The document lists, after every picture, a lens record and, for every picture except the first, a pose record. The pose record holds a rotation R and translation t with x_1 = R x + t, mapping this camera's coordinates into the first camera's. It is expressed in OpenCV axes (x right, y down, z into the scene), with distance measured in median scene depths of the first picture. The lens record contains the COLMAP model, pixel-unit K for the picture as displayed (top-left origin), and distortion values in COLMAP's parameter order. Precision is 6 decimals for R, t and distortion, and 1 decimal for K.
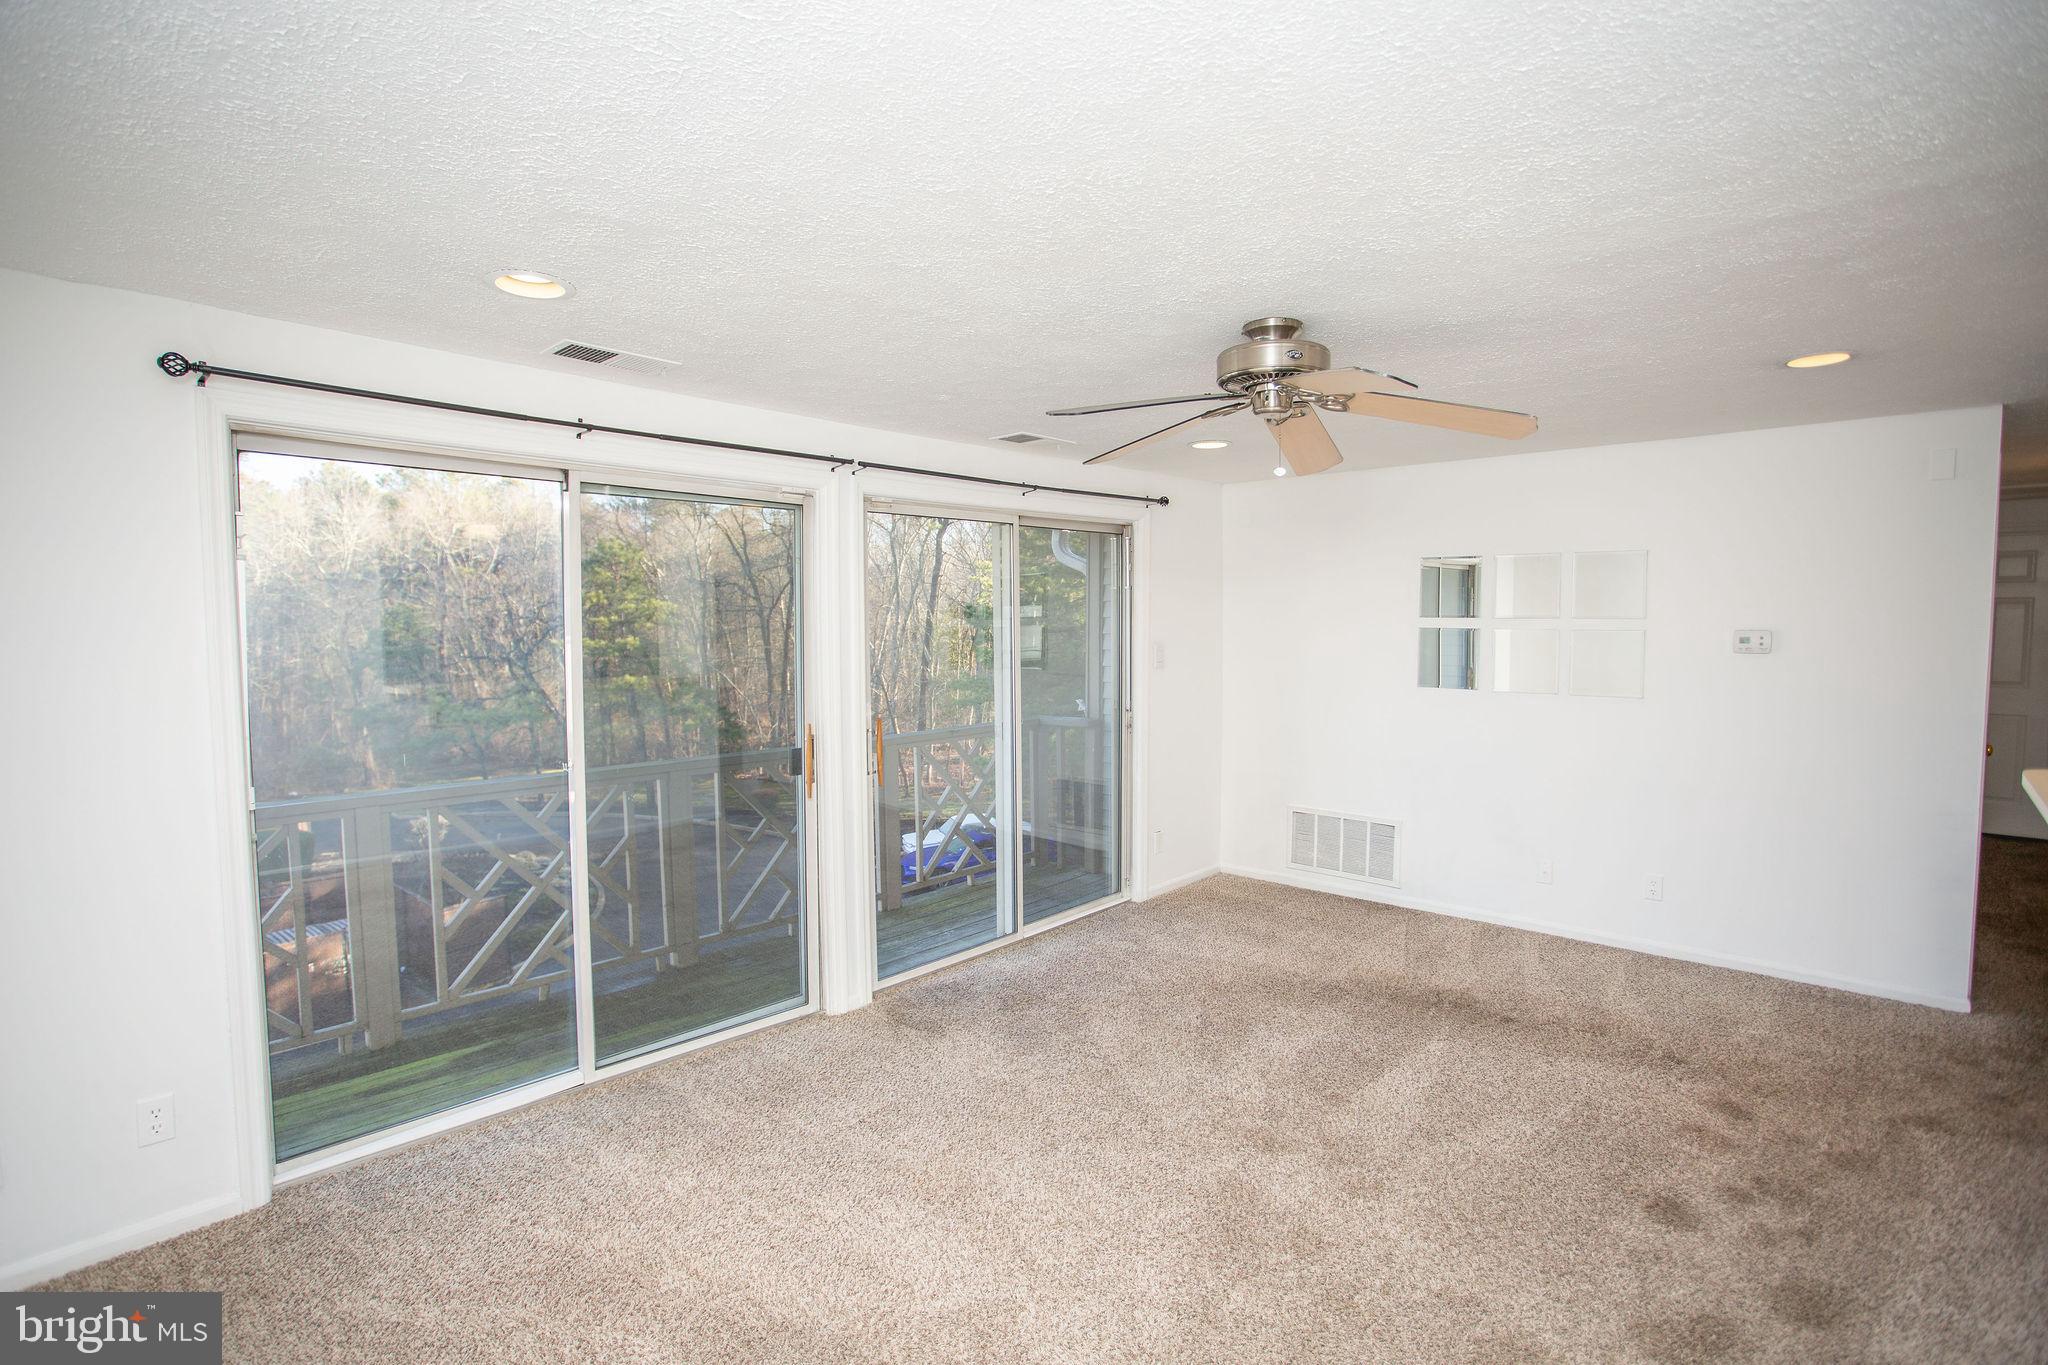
lens RADIAL K [[1008.4, 0, 1024.0], [0, 1008.4, 682.5], [0, 0, 1]] dist [-0.026859, 0.001098]
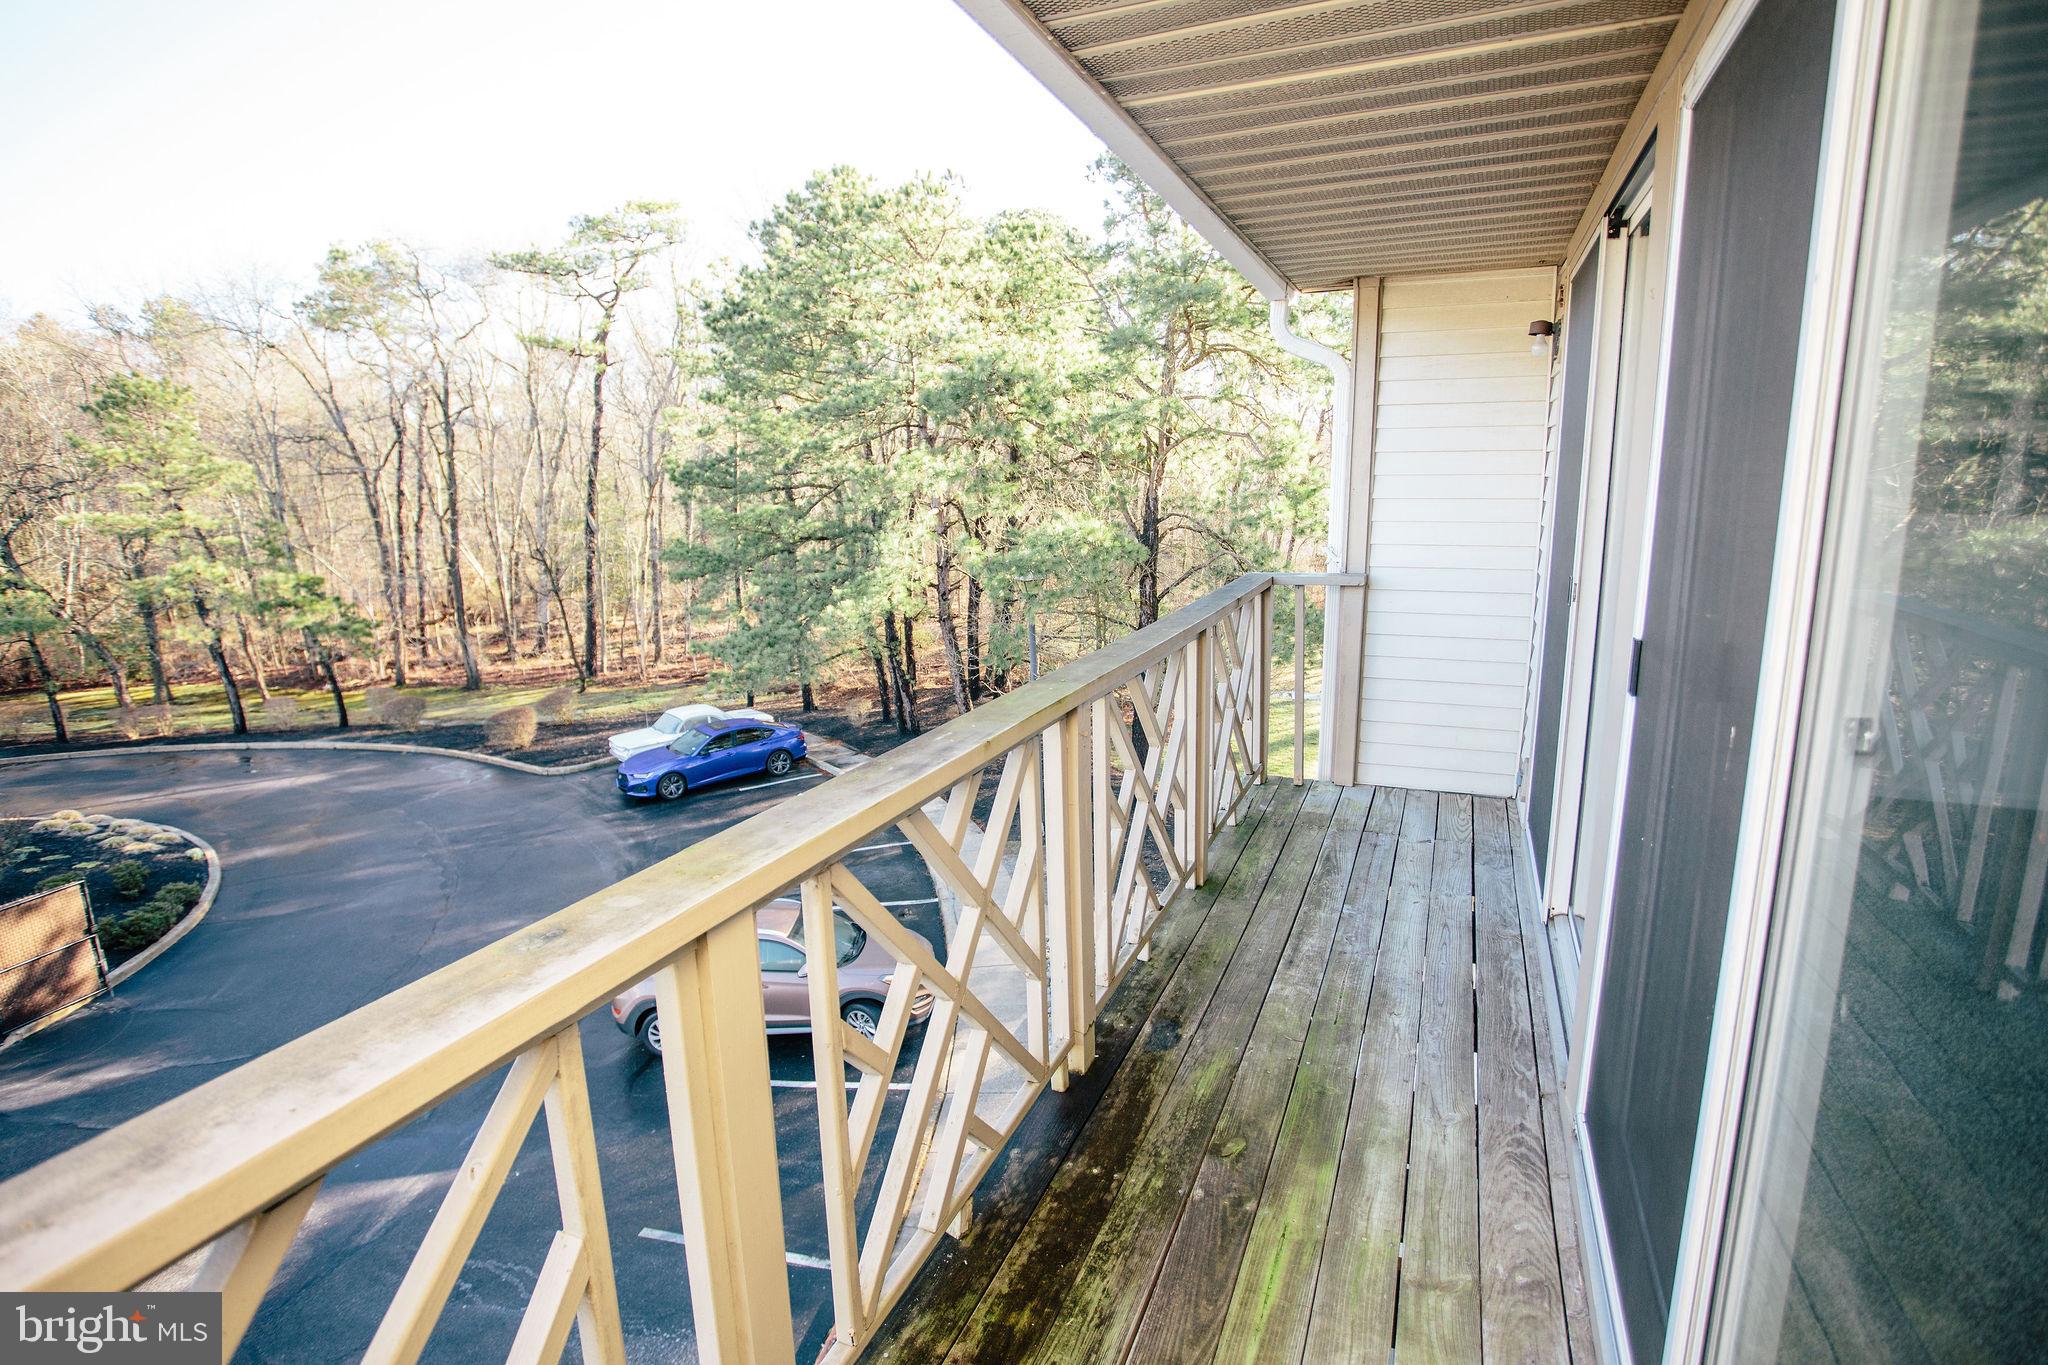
lens RADIAL K [[1008.4, 0, 1024.0], [0, 1008.4, 682.5], [0, 0, 1]] dist [-0.026859, 0.001098]
pose [[0.931789, -0.080086, 0.354056, -0.075596], [0.032755, 0.989930, 0.137713, 0.001064], [-0.361520, -0.116723, 0.925029, 0.076724]]
